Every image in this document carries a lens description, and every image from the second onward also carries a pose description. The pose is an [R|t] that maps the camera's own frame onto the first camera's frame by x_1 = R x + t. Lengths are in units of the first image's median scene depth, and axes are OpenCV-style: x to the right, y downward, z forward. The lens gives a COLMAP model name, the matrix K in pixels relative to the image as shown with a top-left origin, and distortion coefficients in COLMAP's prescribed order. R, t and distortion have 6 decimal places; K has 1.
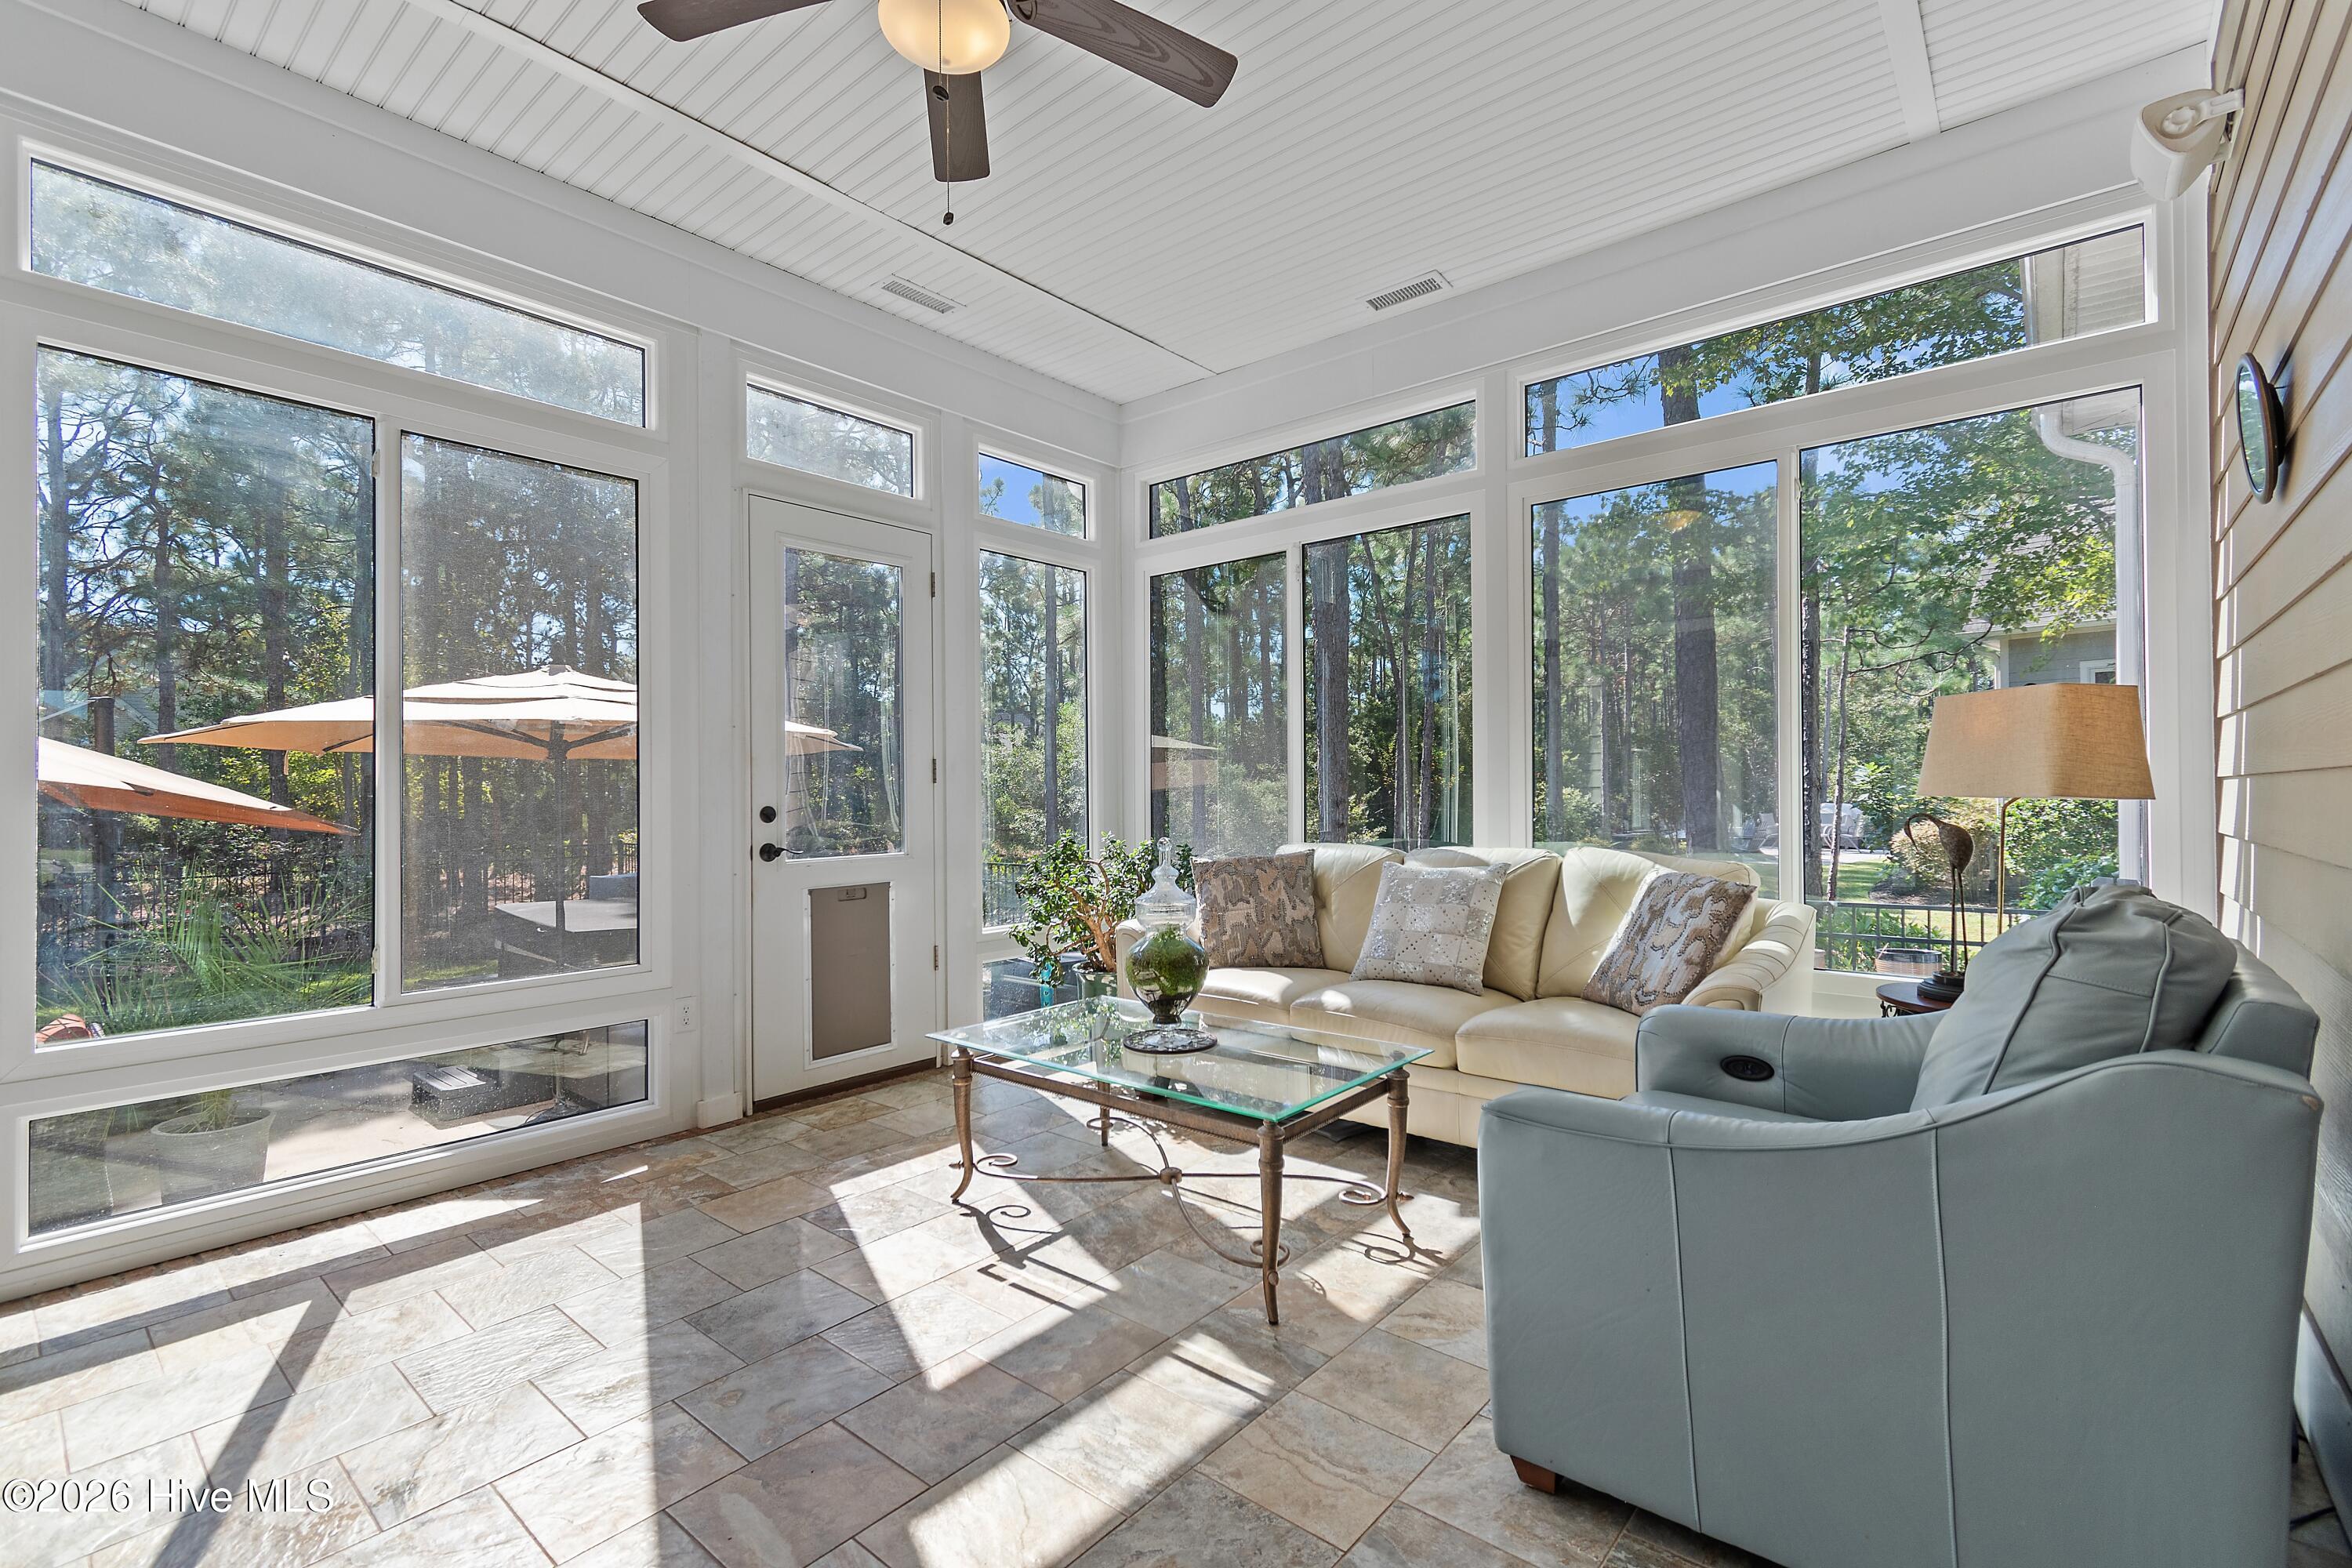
lens RADIAL K [[1042.1, 0, 1186.2], [0, 1042.1, 780.9], [0, 0, 1]] dist [0.004083, 0.000485]
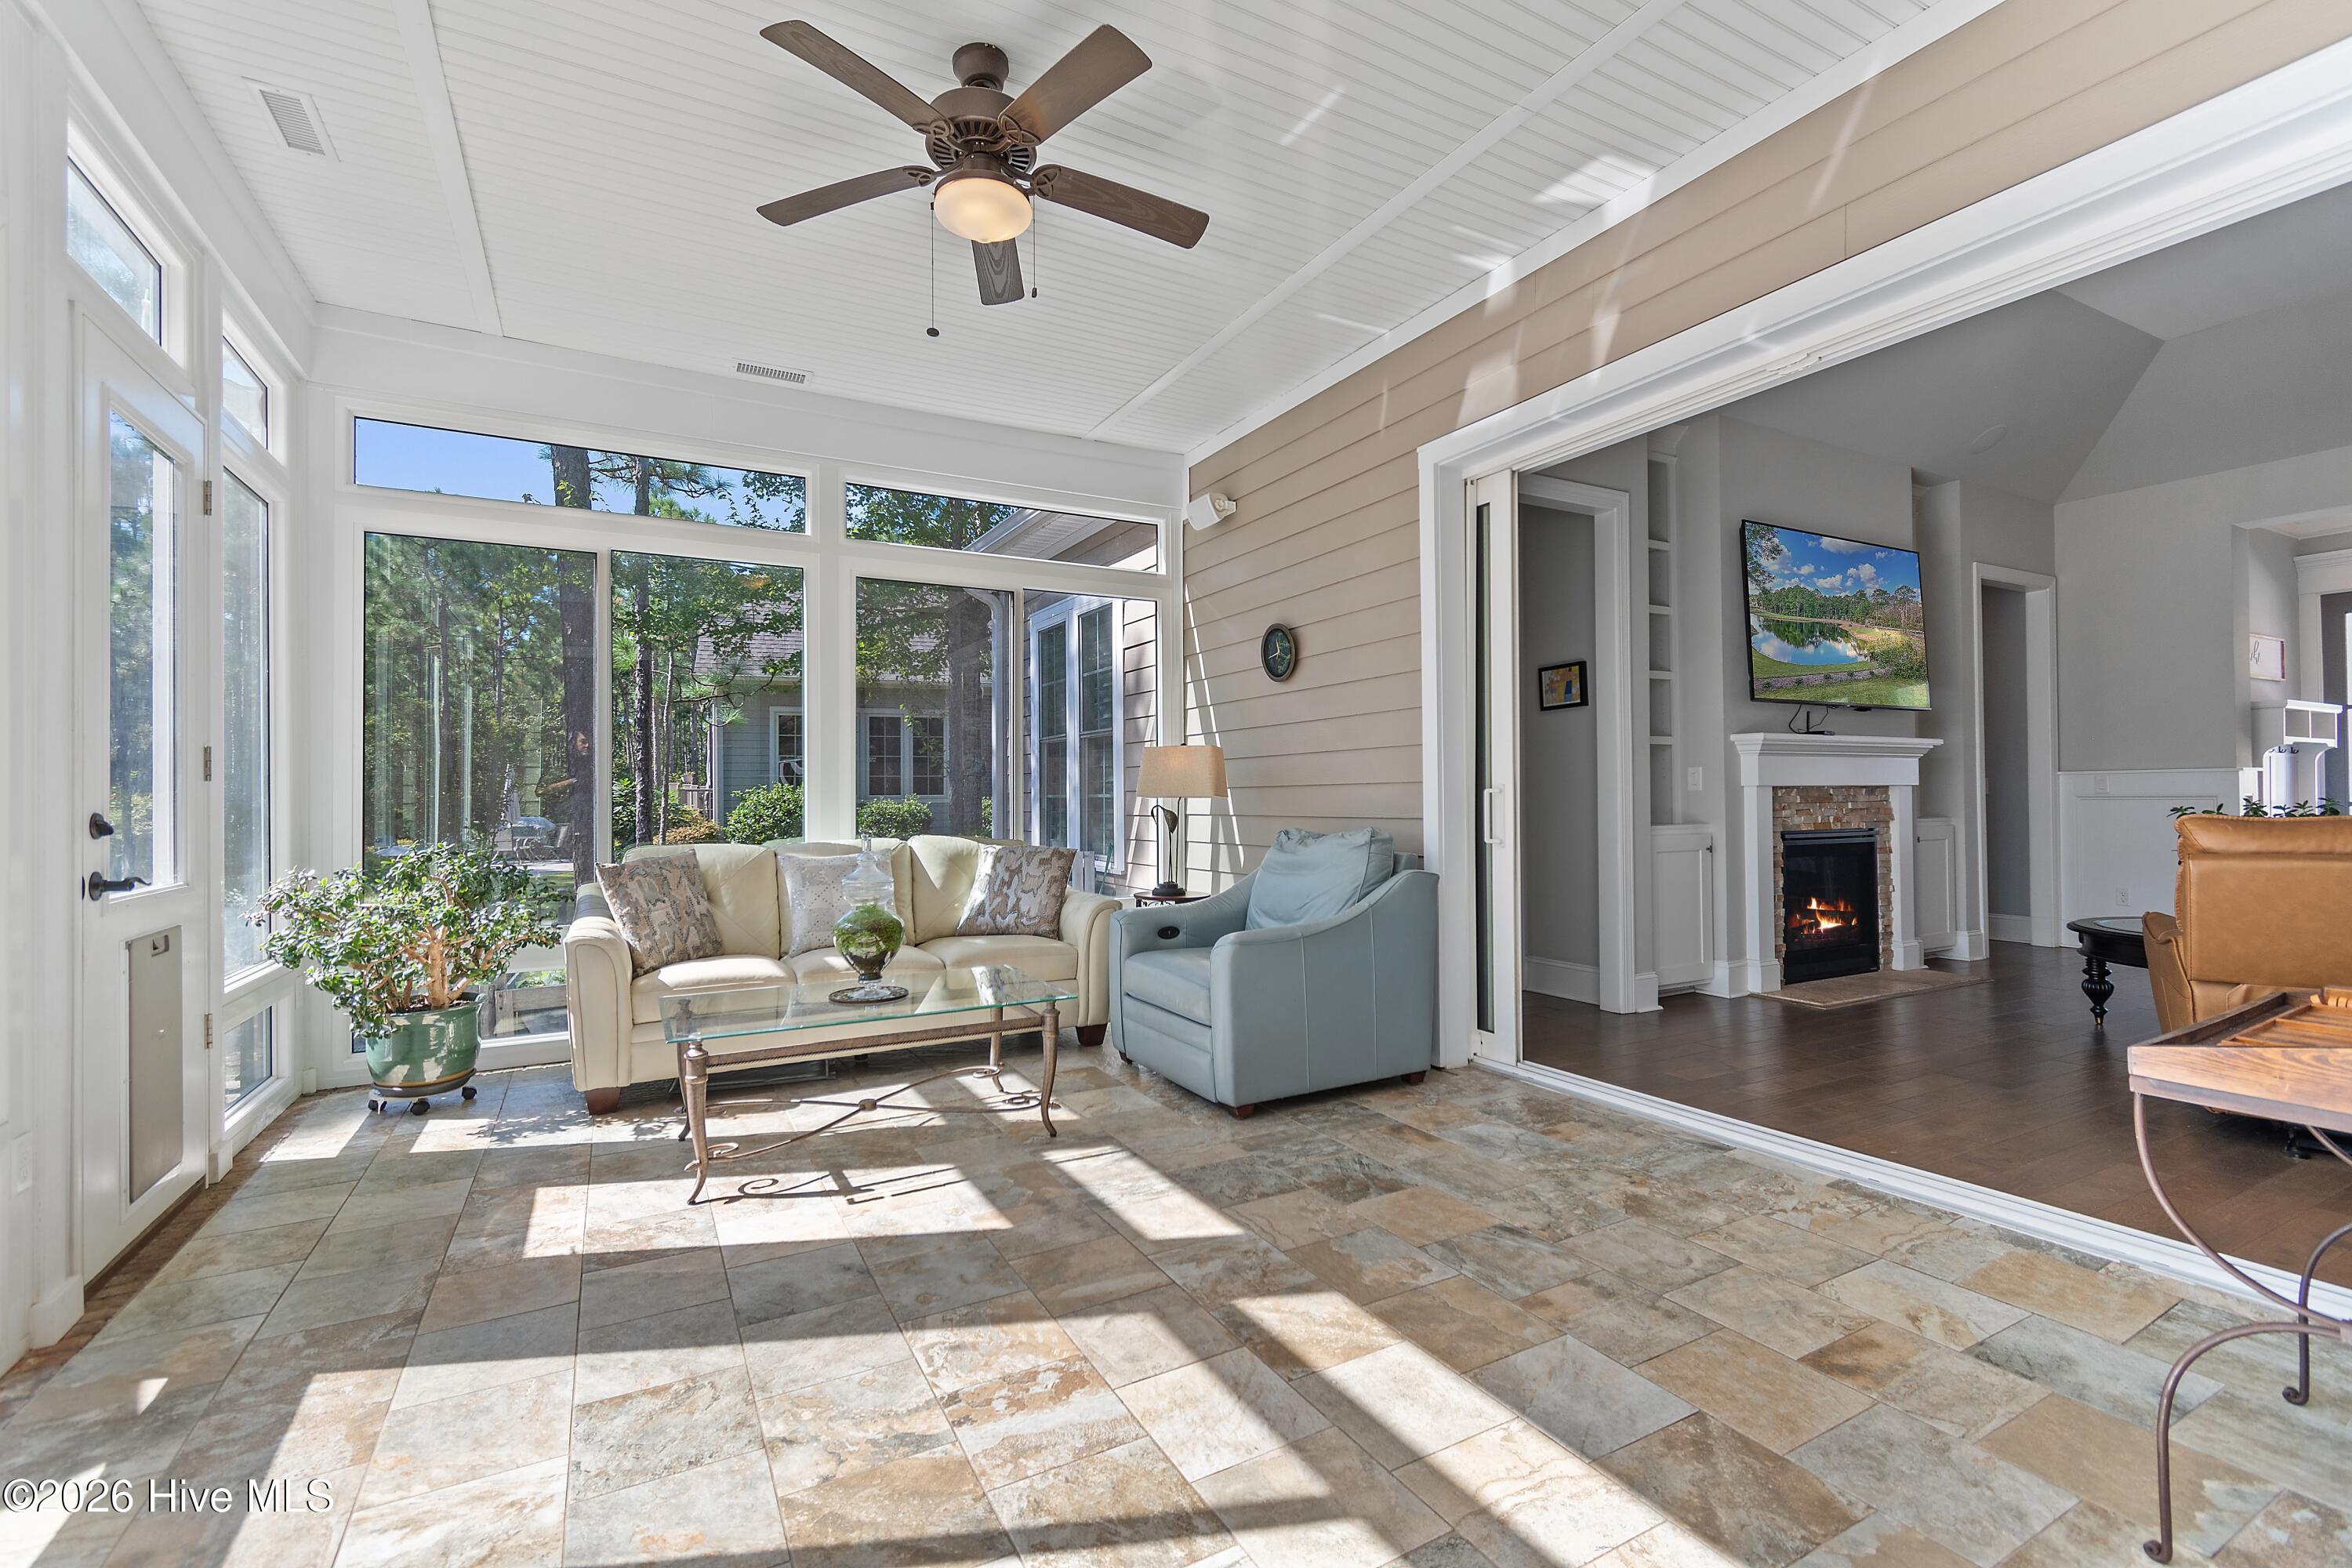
lens RADIAL K [[1036.6, 0, 1170.9], [0, 1036.6, 785.4], [0, 0, 1]] dist [0.002689, 0.000178]
pose [[0.366116, 0.011925, 0.930493, -1.018870], [-0.000777, 0.999921, -0.012509, 0.019592], [-0.930569, 0.003856, 0.366096, 0.224951]]
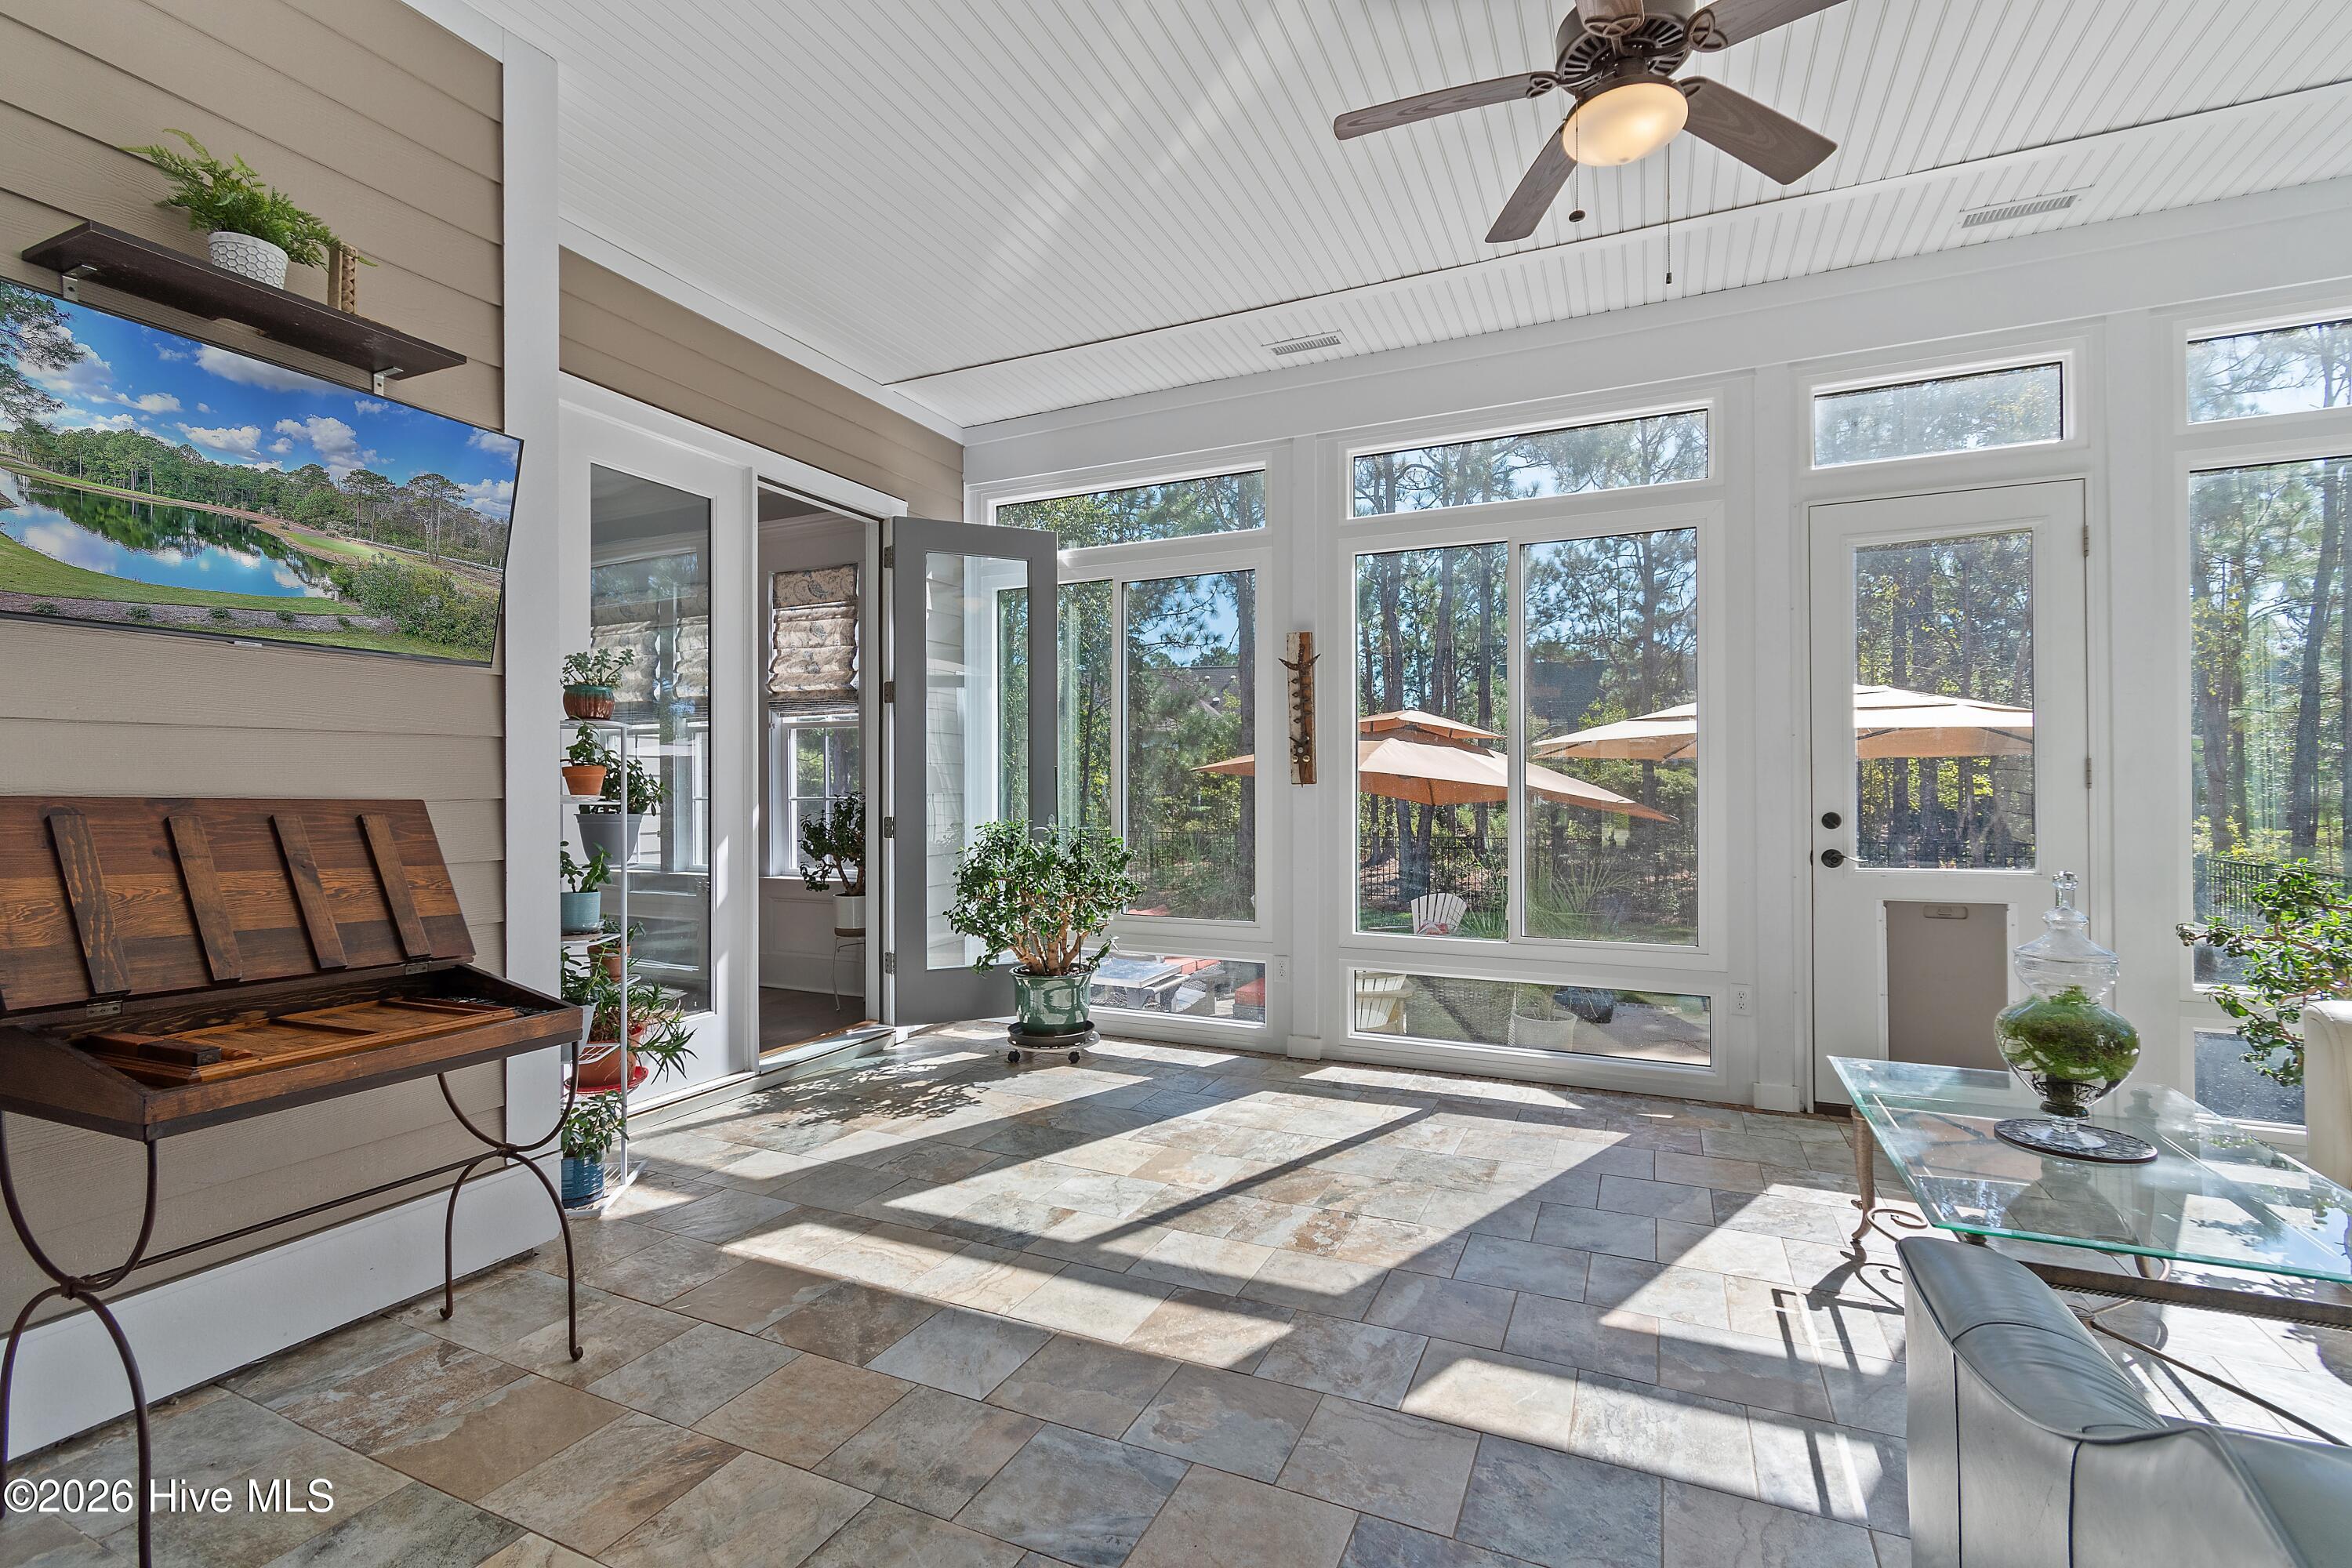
lens RADIAL K [[1042.1, 0, 1186.2], [0, 1042.1, 780.9], [0, 0, 1]] dist [0.004083, 0.000485]
pose [[0.268784, -0.003299, -0.963195, 0.542214], [0.009397, 0.999956, -0.000803, -0.014913], [0.963155, -0.008835, 0.268803, 0.181404]]
